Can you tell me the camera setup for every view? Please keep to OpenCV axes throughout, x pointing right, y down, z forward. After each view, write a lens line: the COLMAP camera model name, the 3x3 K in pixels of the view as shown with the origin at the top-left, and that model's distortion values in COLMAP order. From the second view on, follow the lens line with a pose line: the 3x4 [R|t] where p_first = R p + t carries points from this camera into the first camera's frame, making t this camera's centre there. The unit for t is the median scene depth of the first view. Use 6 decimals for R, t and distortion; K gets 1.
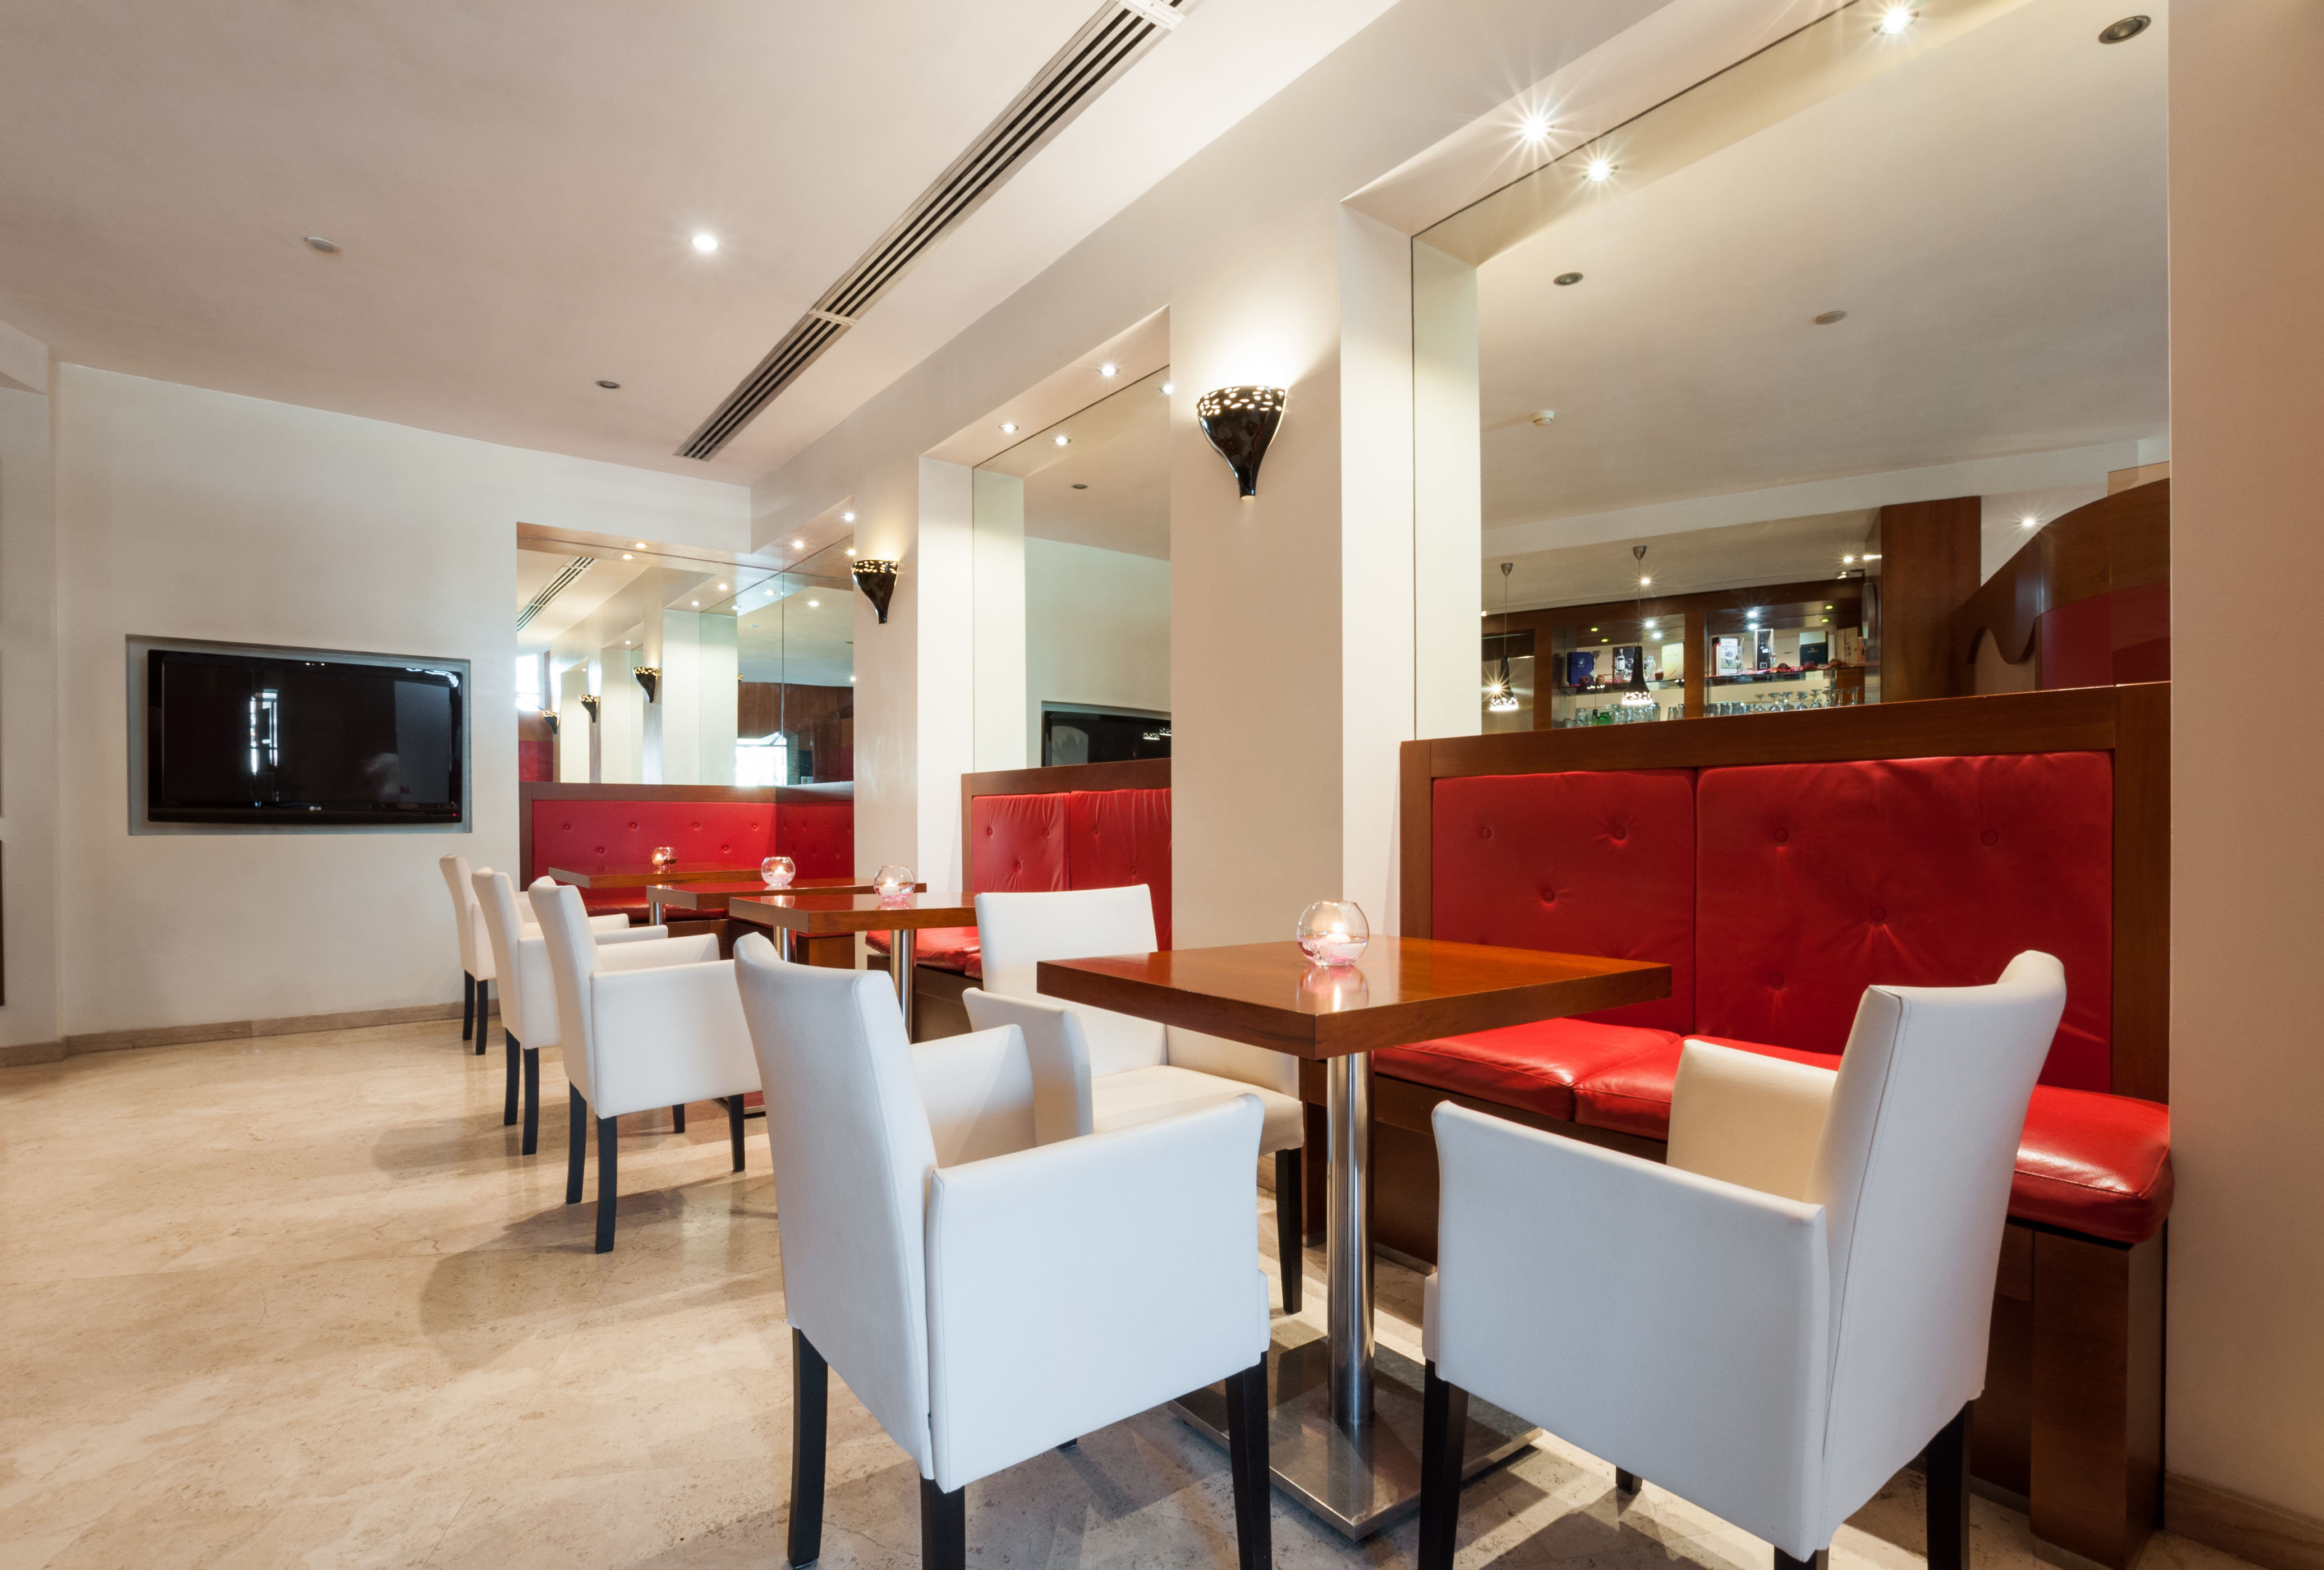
lens RADIAL K [[1109.2, 0, 1123.3], [0, 1109.2, 794.5], [0, 0, 1]] dist [-0.004182, -0.000981]
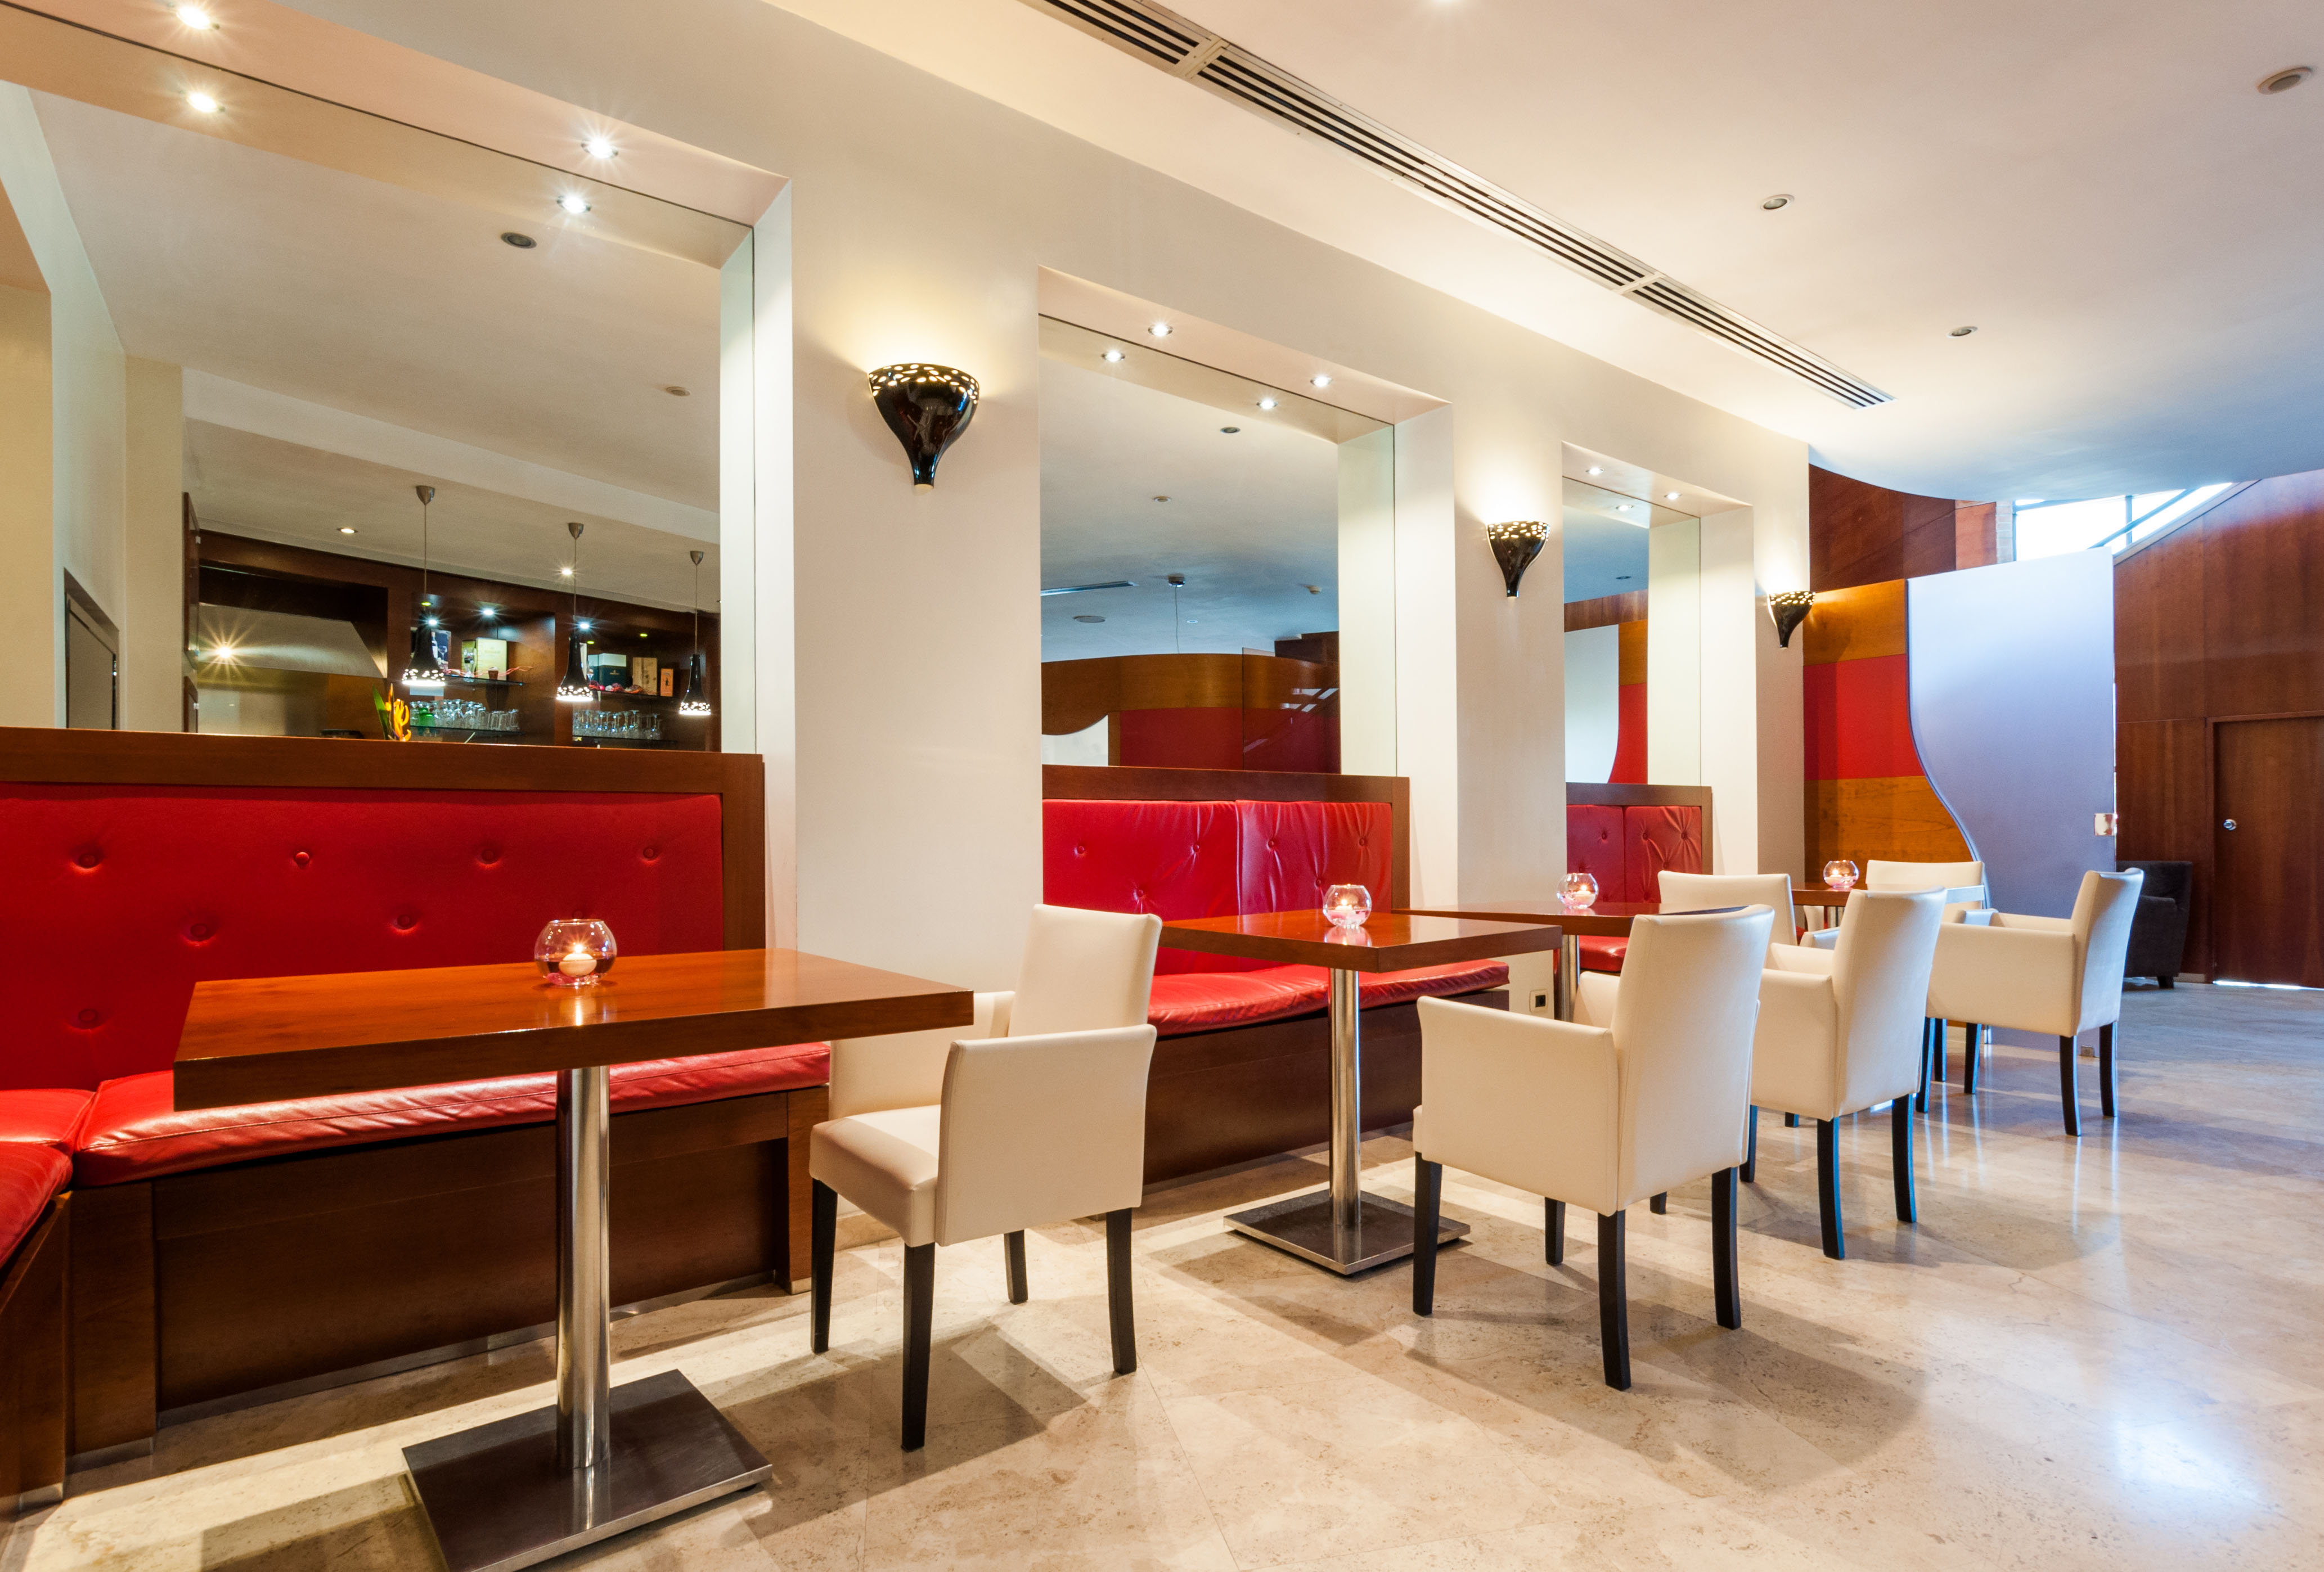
lens RADIAL K [[1146.8, 0, 1159.0], [0, 1146.8, 824.2], [0, 0, 1]] dist [-0.018234, 0.000625]
pose [[-0.013765, 0.007745, 0.999875, -1.172708], [-0.015368, 0.999850, -0.007957, 0.030660], [-0.999787, -0.015476, -0.013644, 1.303353]]
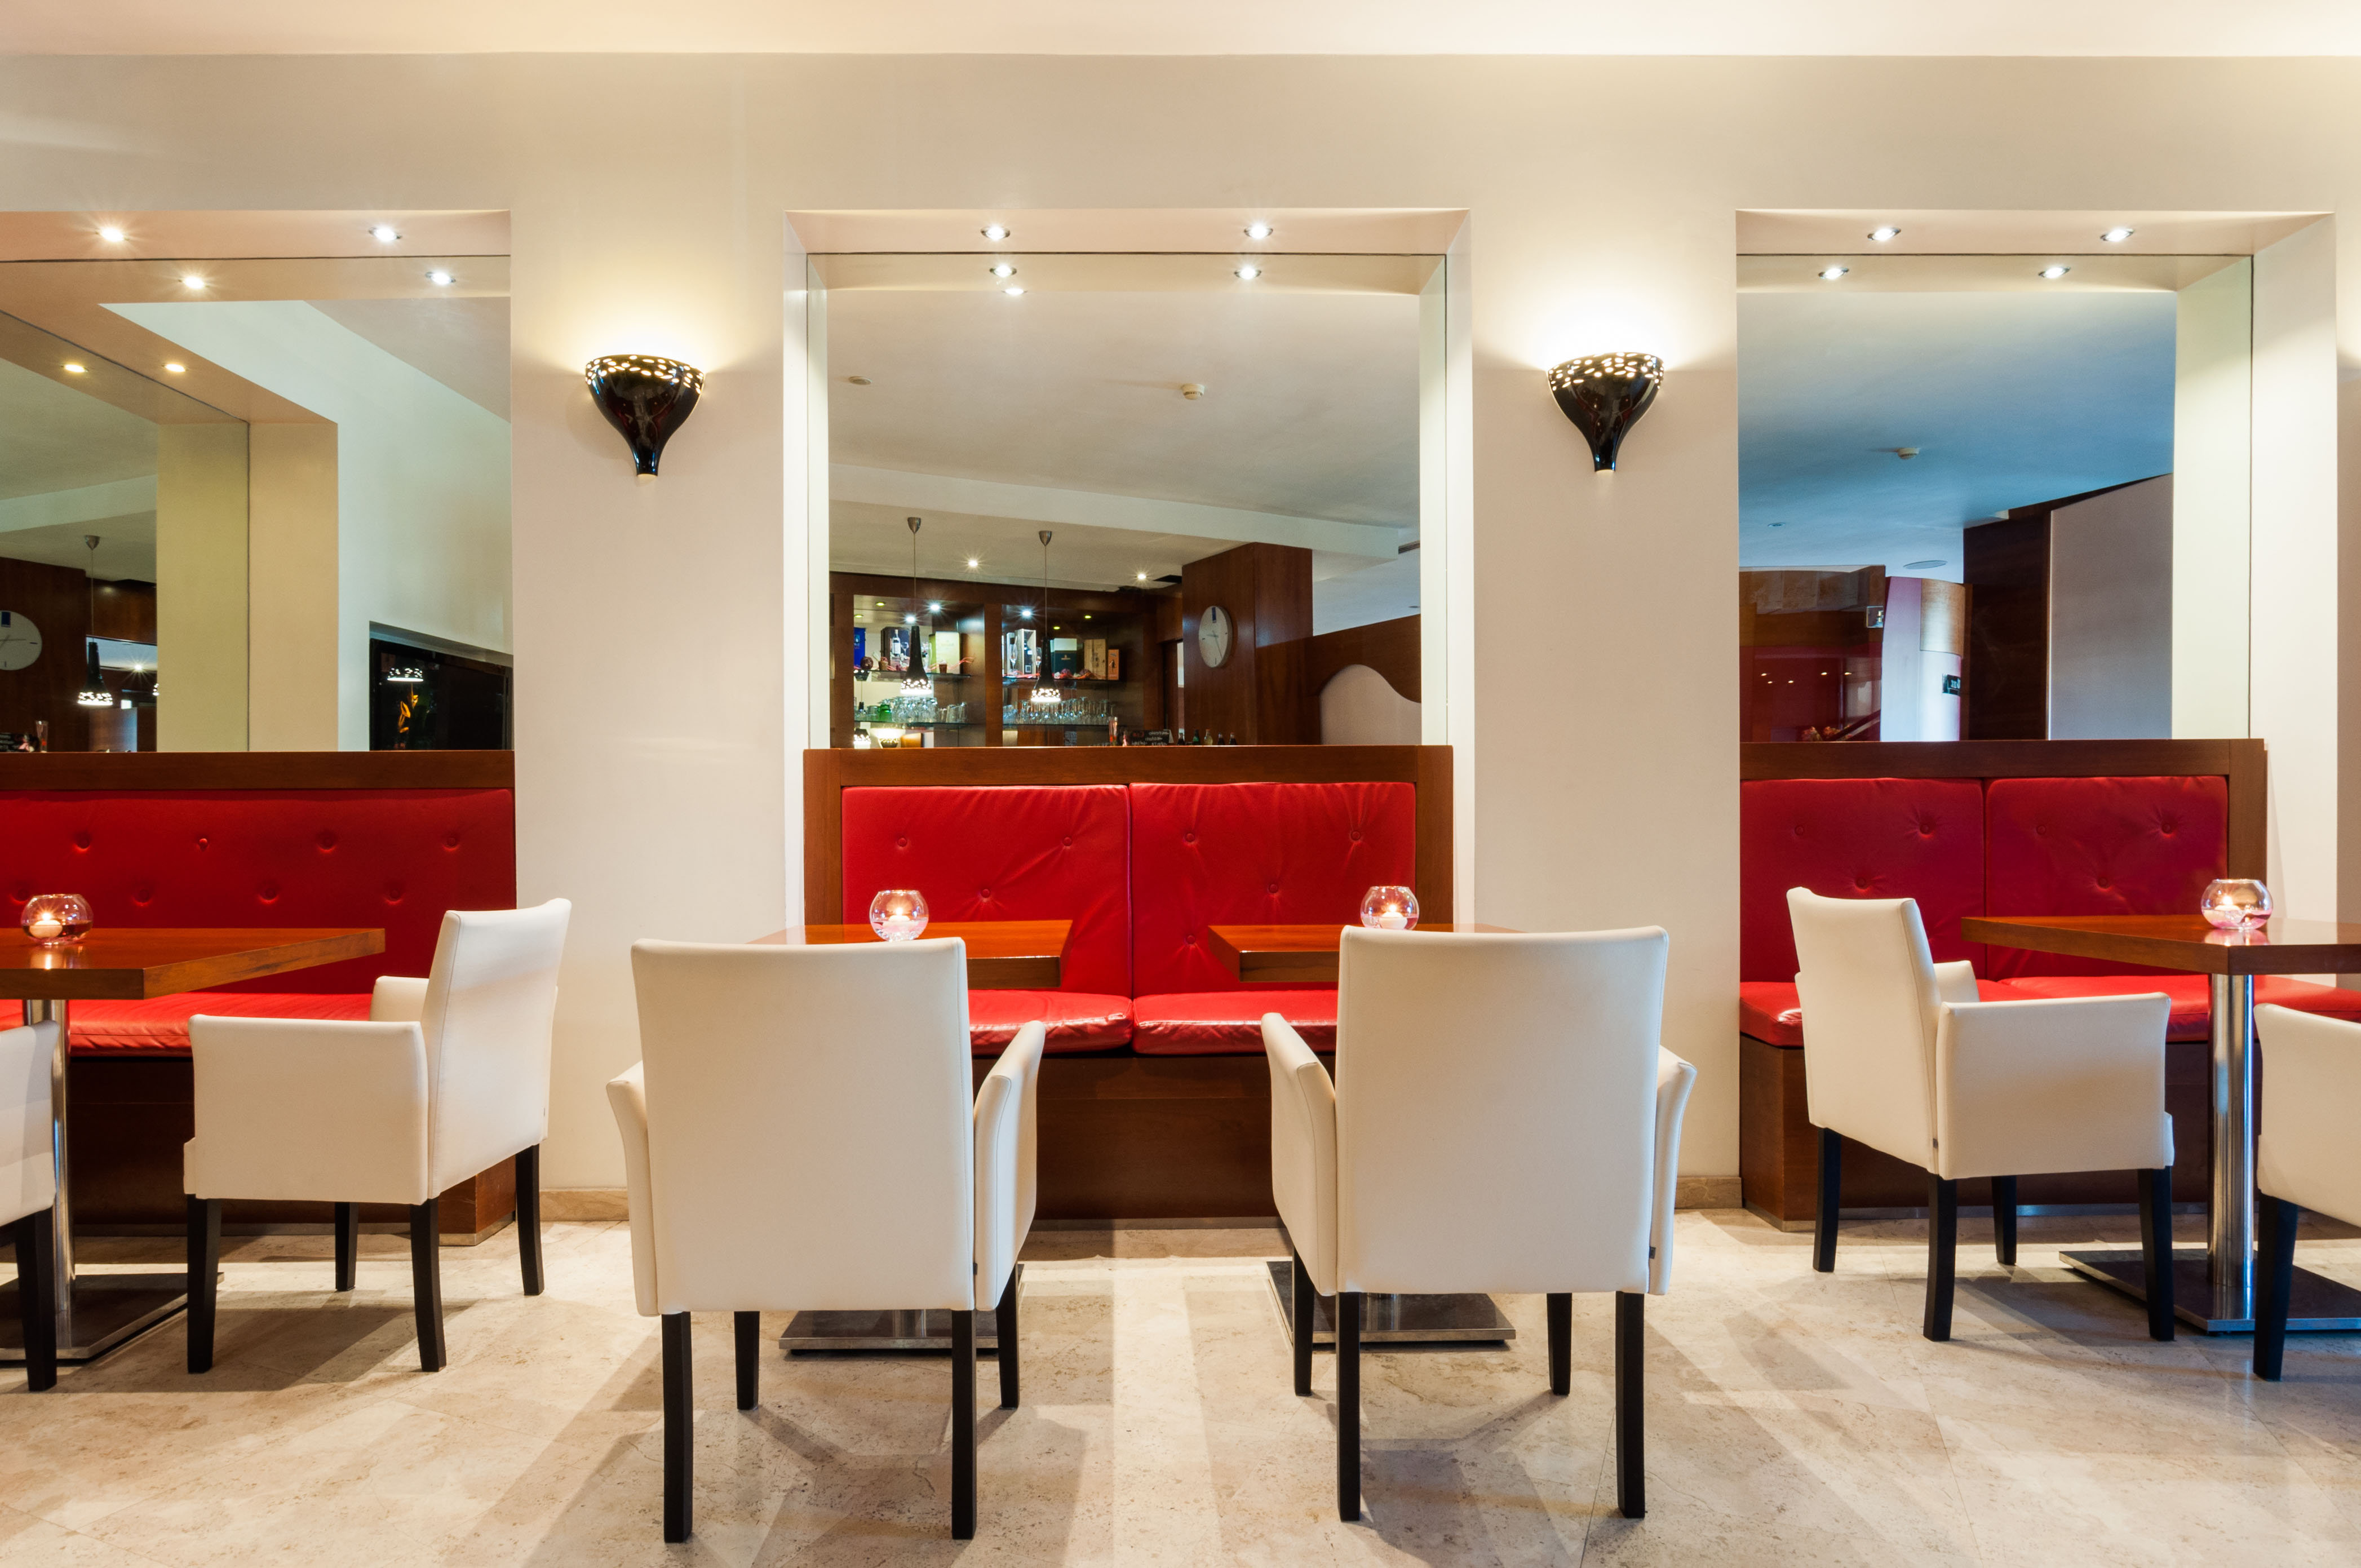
lens RADIAL K [[1343.2, 0, 1179.2], [0, 1343.2, 828.7], [0, 0, 1]] dist [-0.003282, -0.003216]
pose [[0.579849, -0.008357, 0.814681, -0.903402], [-0.012266, 0.999745, 0.018986, 0.012501], [-0.814632, -0.021002, 0.579598, 0.565304]]
